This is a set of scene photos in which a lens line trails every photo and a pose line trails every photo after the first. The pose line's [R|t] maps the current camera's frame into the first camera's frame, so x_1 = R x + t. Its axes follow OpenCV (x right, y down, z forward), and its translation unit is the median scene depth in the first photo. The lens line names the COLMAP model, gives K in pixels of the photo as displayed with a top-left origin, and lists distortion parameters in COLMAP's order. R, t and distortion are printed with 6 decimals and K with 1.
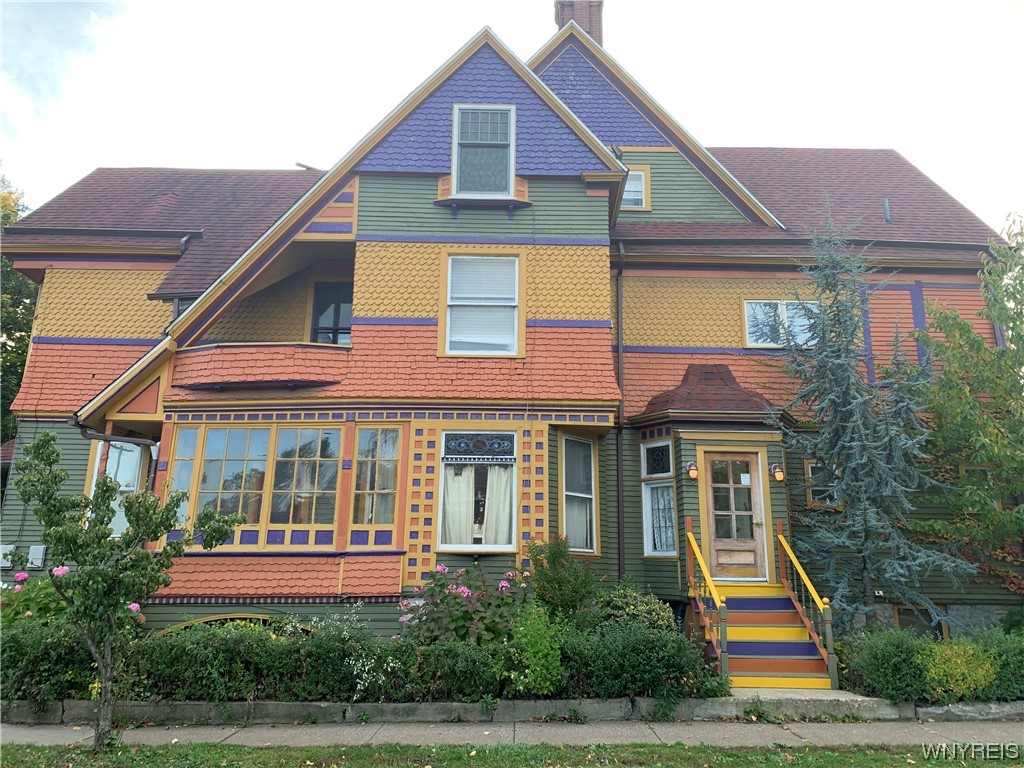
lens RADIAL K [[782.9, 0, 512.0], [0, 782.9, 384.0], [0, 0, 1]] dist [0.025464, -0.006436]
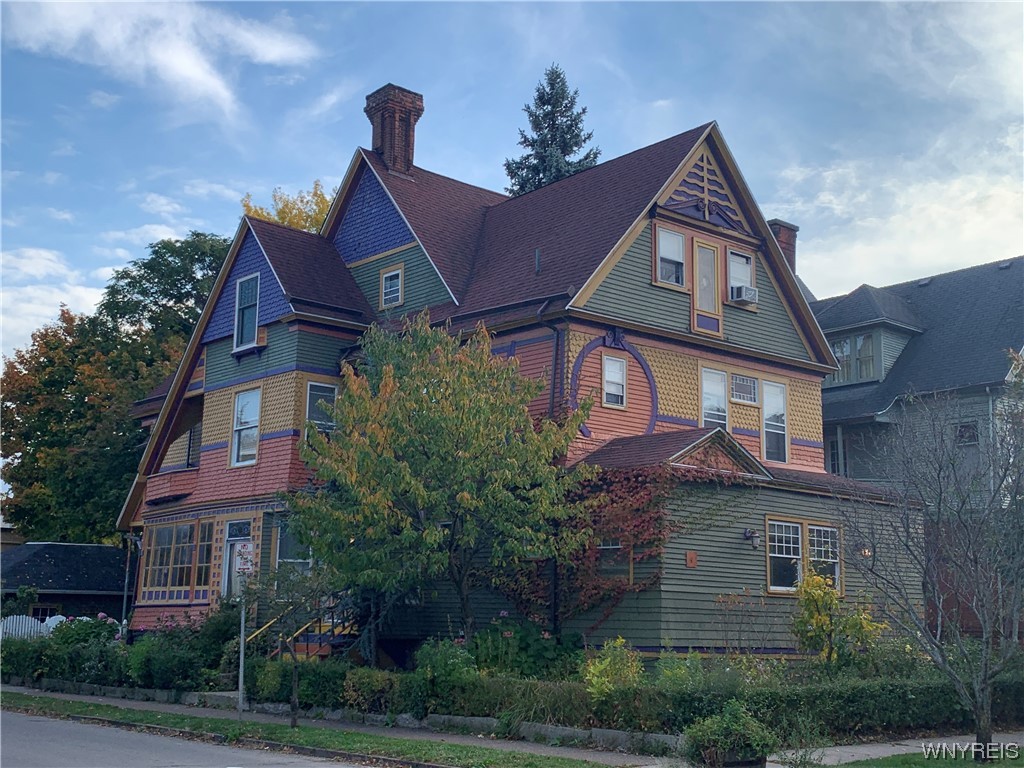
lens RADIAL K [[1258.4, 0, 512.0], [0, 1258.4, 384.0], [0, 0, 1]] dist [0.003581, -0.005416]
pose [[0.640083, -0.137093, -0.755975, 2.058403], [0.165642, 0.985436, -0.038457, -0.014222], [0.750237, -0.100605, 0.653469, -0.105601]]
